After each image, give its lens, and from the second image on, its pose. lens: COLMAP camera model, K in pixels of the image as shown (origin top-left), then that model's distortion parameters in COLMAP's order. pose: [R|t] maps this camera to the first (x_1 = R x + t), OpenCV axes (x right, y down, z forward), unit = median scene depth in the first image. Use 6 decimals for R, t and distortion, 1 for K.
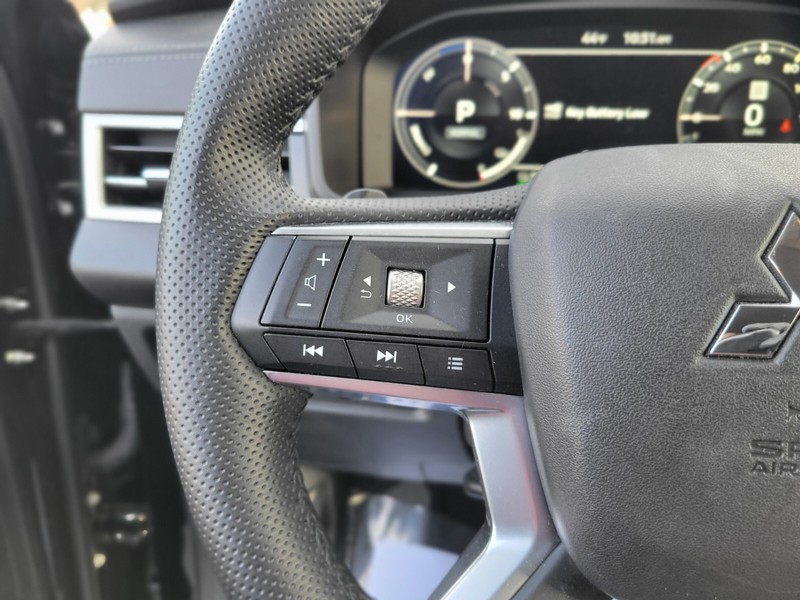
lens RADIAL K [[600.3, 0, 421.6], [0, 600.3, 297.4], [0, 0, 1]] dist [0.046803, -0.041818]
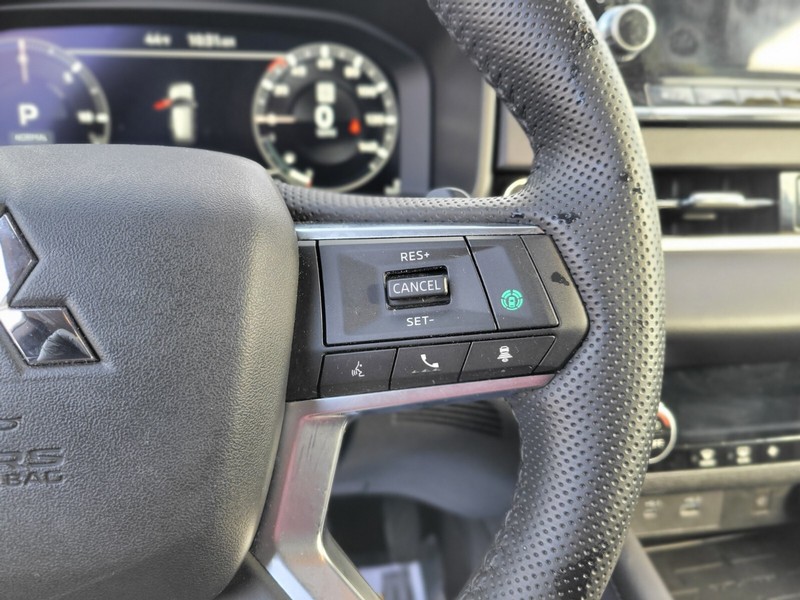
lens RADIAL K [[600.3, 0, 383.8], [0, 600.3, 299.4], [0, 0, 1]] dist [0.046803, -0.041818]
pose [[0.974774, -0.077362, 0.209356, 0.408307], [0.078200, 0.996929, 0.004285, 0.015601], [-0.209044, 0.012194, 0.977830, -0.029676]]
